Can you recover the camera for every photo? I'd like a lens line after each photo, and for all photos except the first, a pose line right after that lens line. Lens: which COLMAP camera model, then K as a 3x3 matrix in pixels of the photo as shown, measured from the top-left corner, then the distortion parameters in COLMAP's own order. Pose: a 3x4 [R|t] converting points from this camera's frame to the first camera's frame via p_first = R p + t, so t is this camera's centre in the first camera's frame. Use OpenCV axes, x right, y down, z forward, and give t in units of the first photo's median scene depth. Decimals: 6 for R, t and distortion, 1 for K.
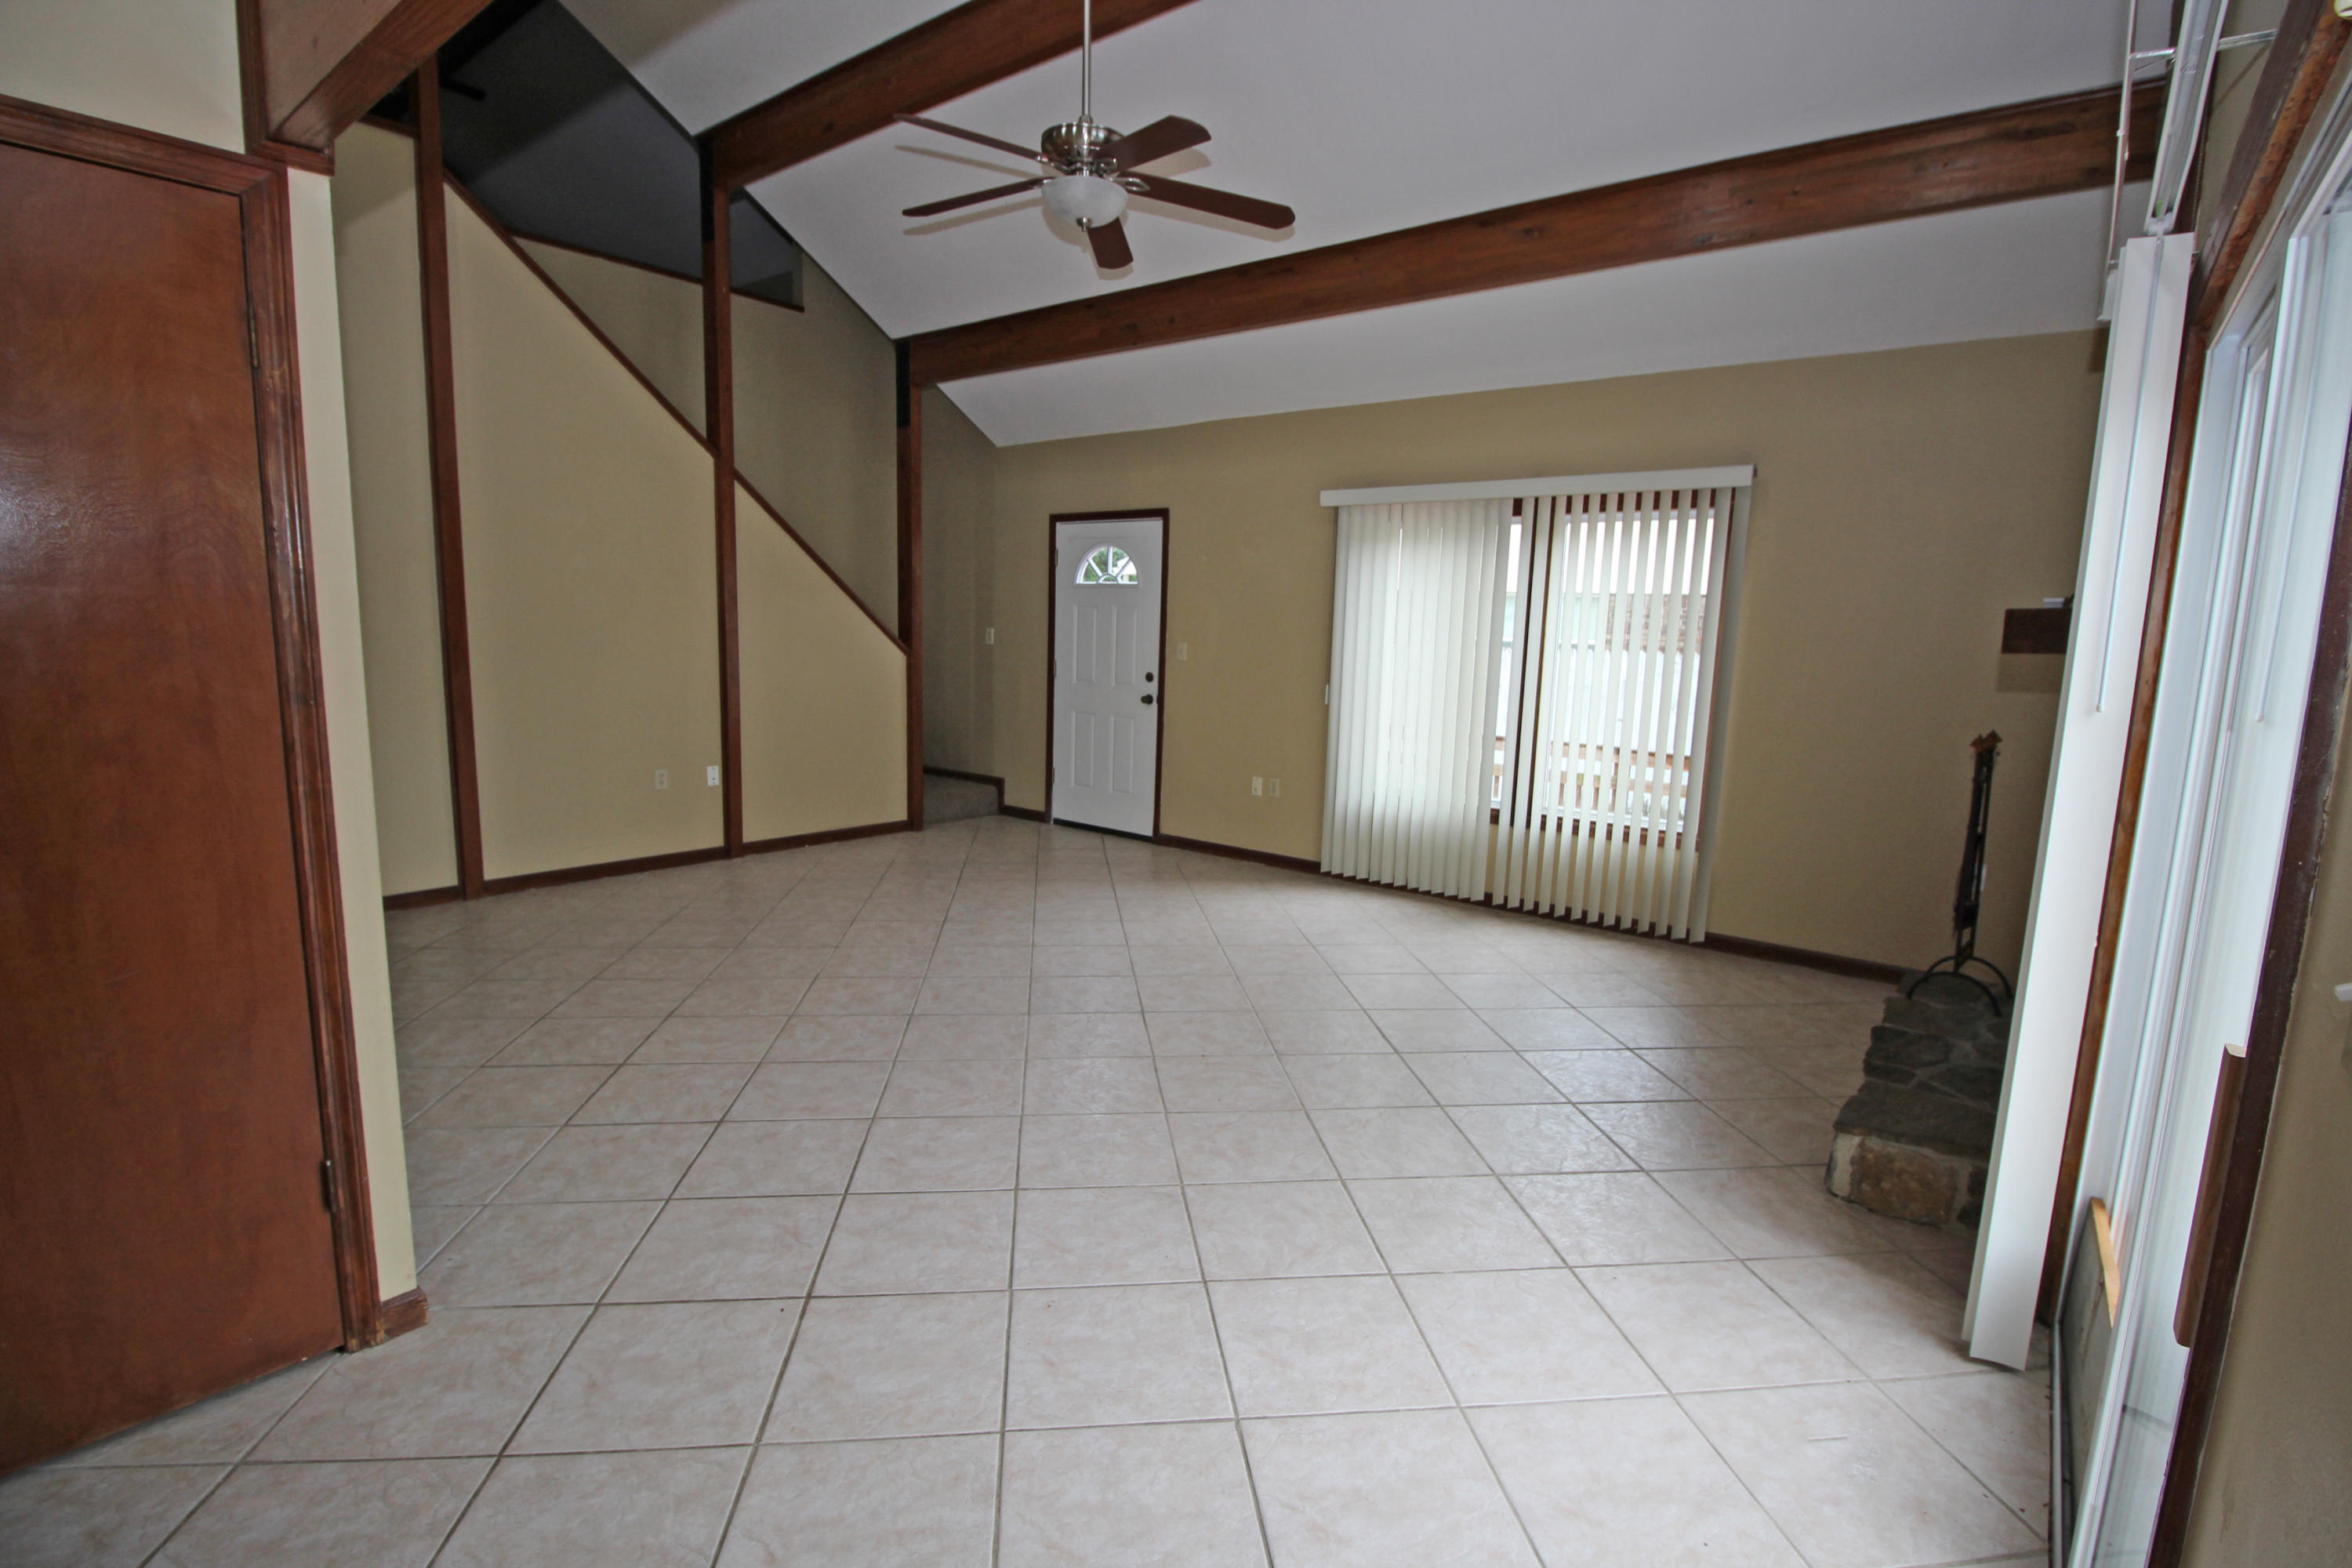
lens RADIAL K [[1093.8, 0, 1181.6], [0, 1093.8, 784.5], [0, 0, 1]] dist [0.002904, -0.013517]
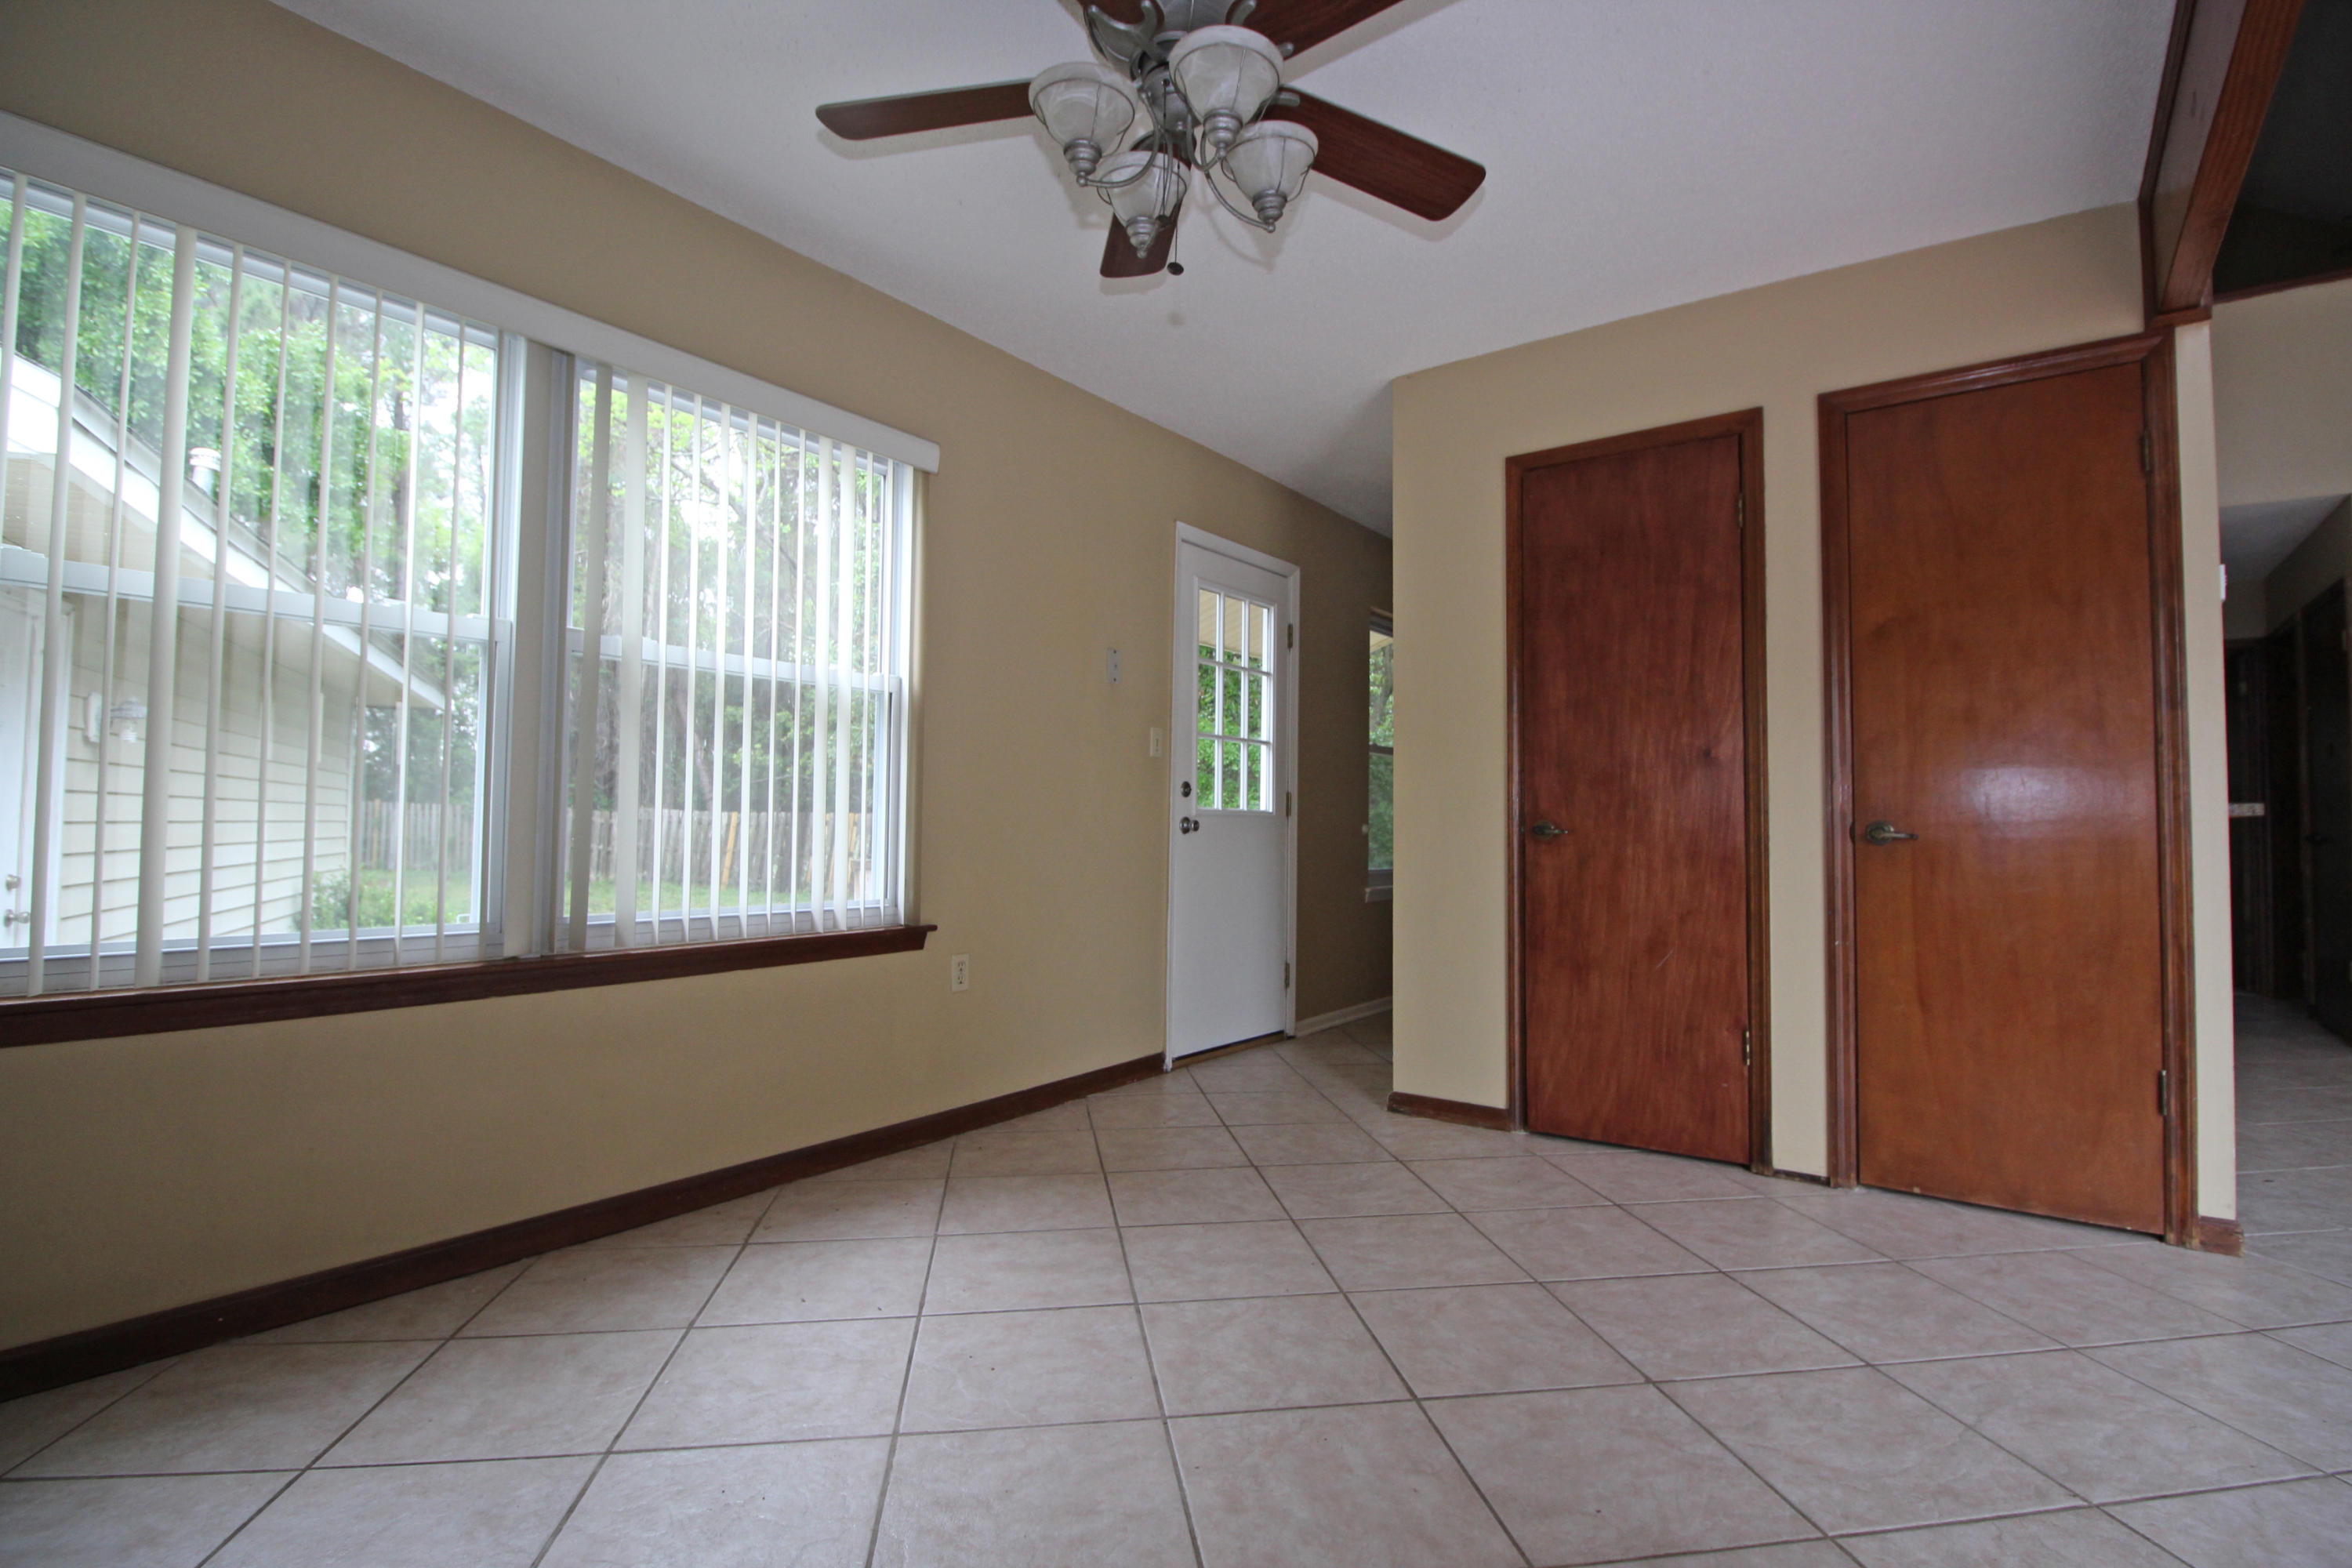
lens RADIAL K [[1093.8, 0, 1181.6], [0, 1093.8, 784.5], [0, 0, 1]] dist [0.002904, -0.013517]
pose [[0.026754, -0.066634, -0.997419, 0.160195], [-0.157611, 0.985015, -0.070033, 0.101478], [0.987139, 0.159078, 0.015851, -0.066526]]
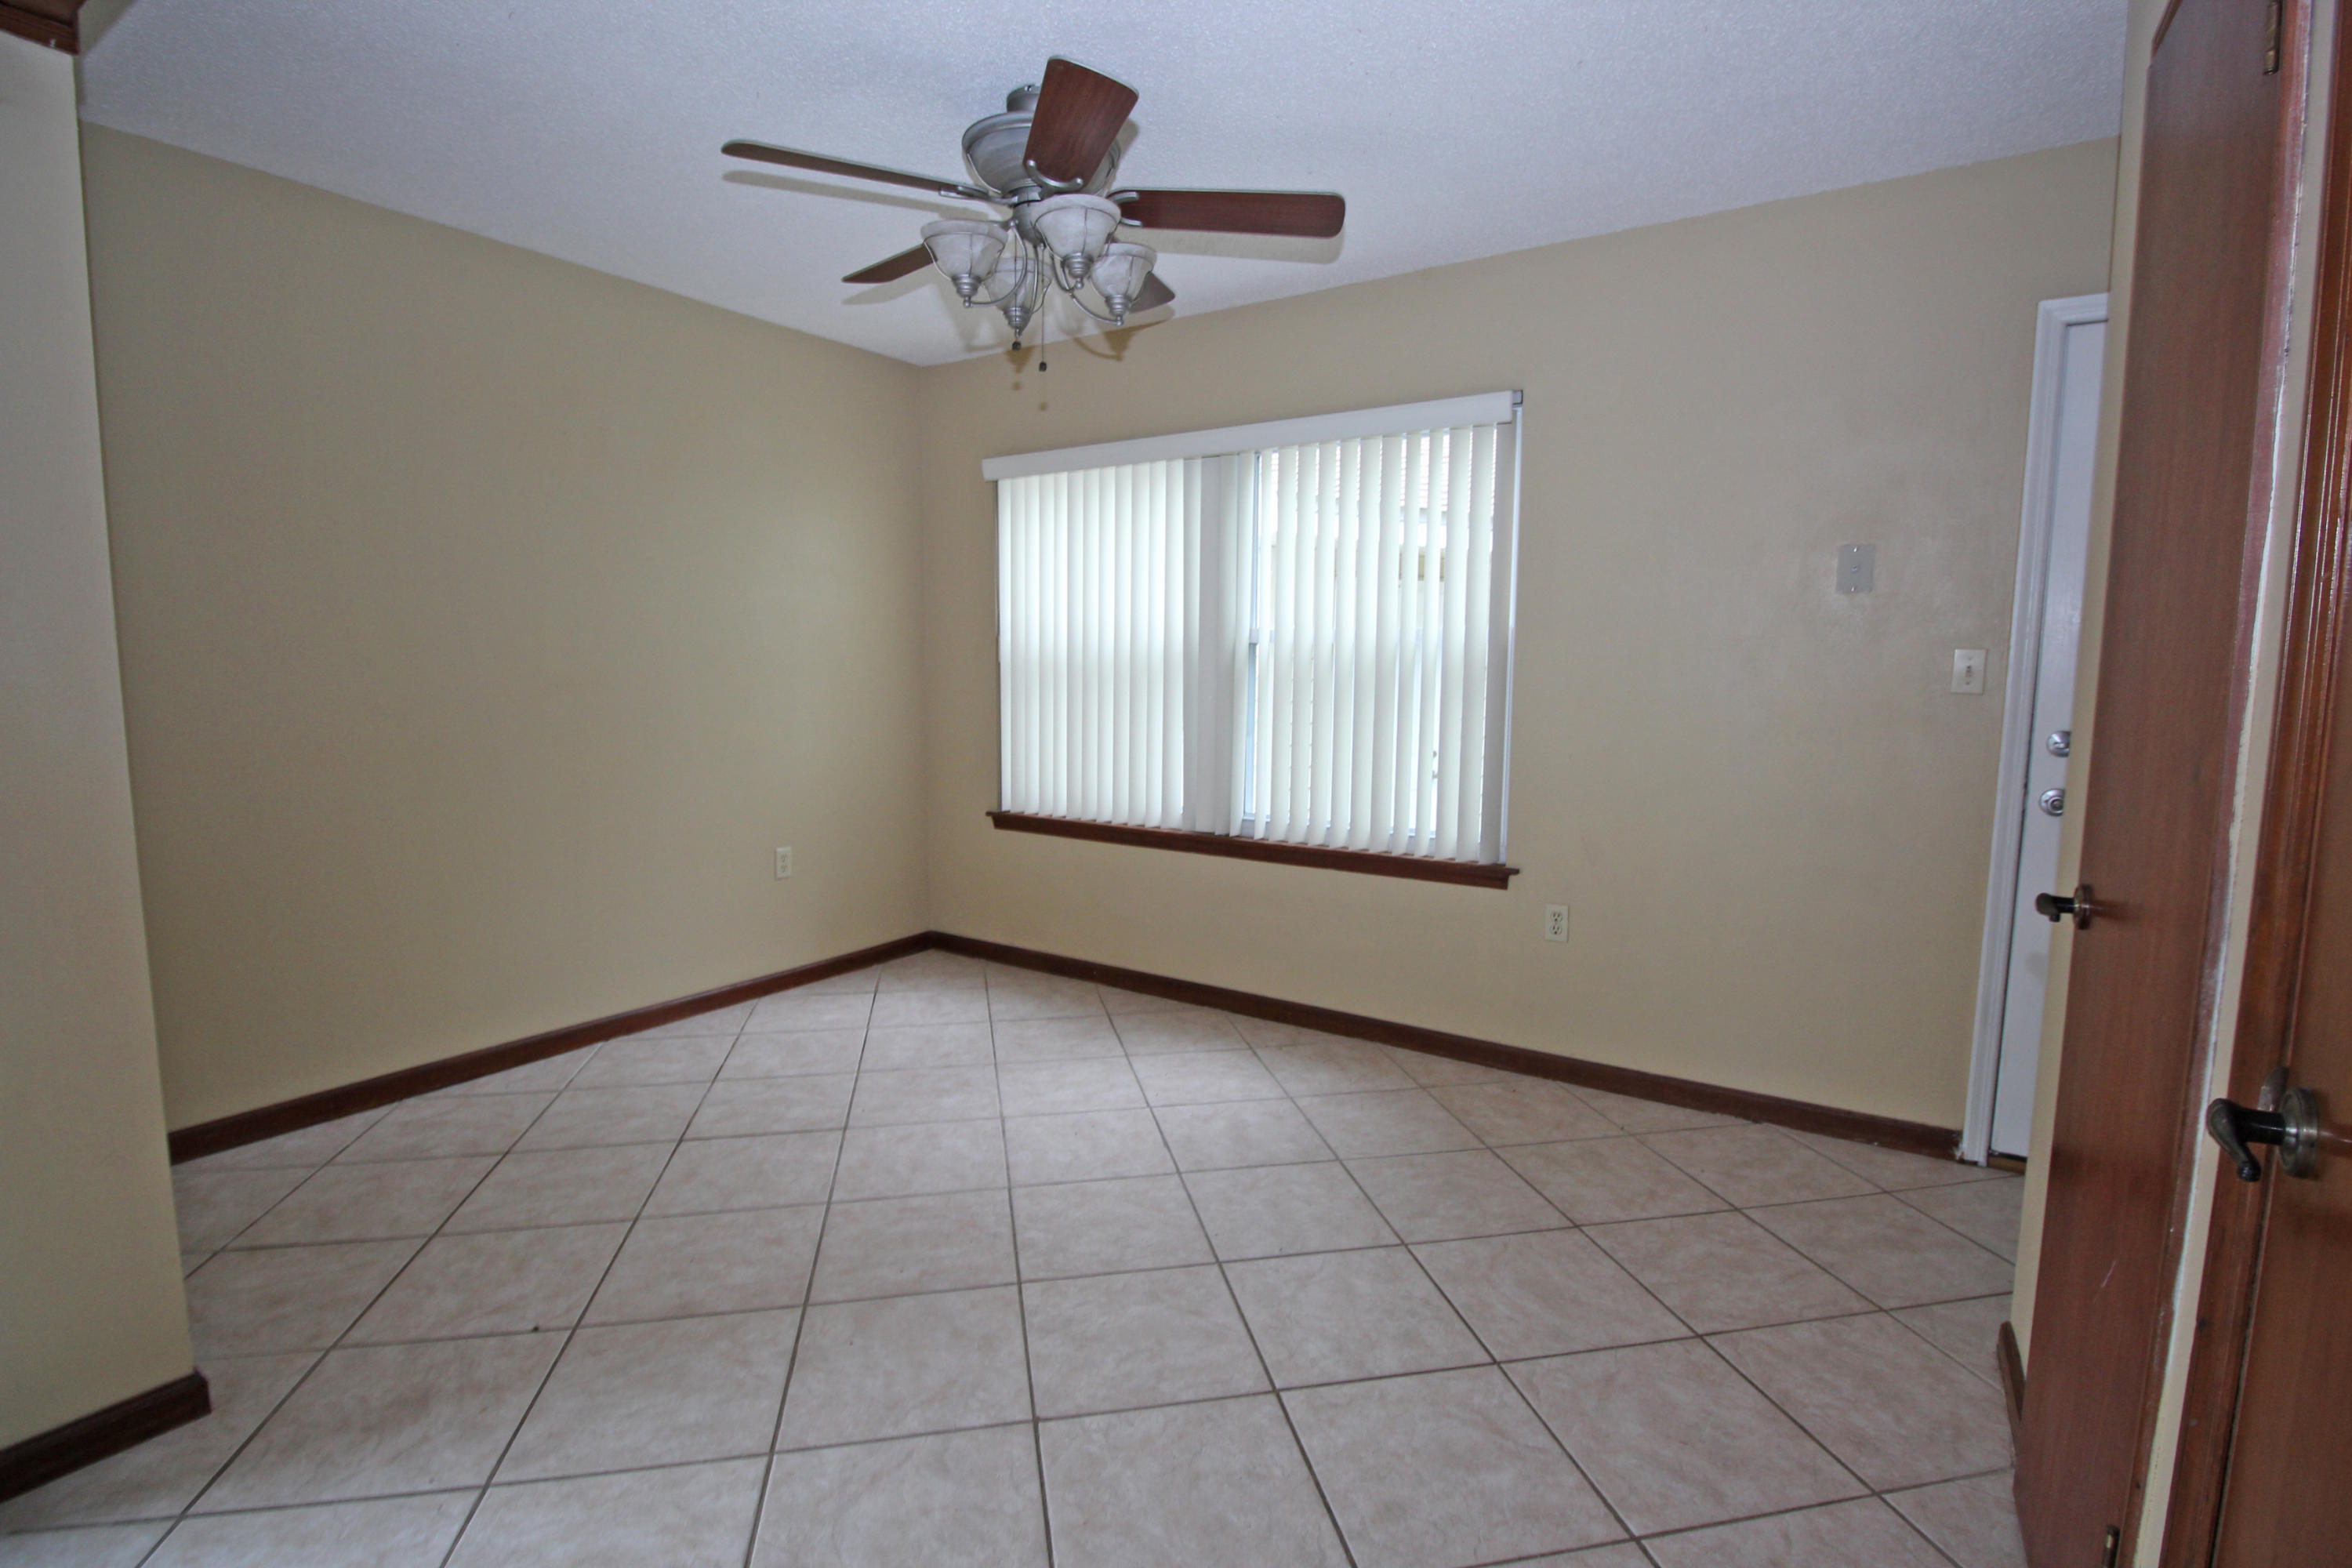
lens RADIAL K [[1099.7, 0, 1168.2], [0, 1099.7, 791.8], [0, 0, 1]] dist [0.003787, -0.014163]
pose [[-0.996218, -0.026949, -0.082601, -0.184899], [-0.047614, 0.964554, 0.259556, -0.031705], [0.072678, 0.262507, -0.962189, 0.375155]]
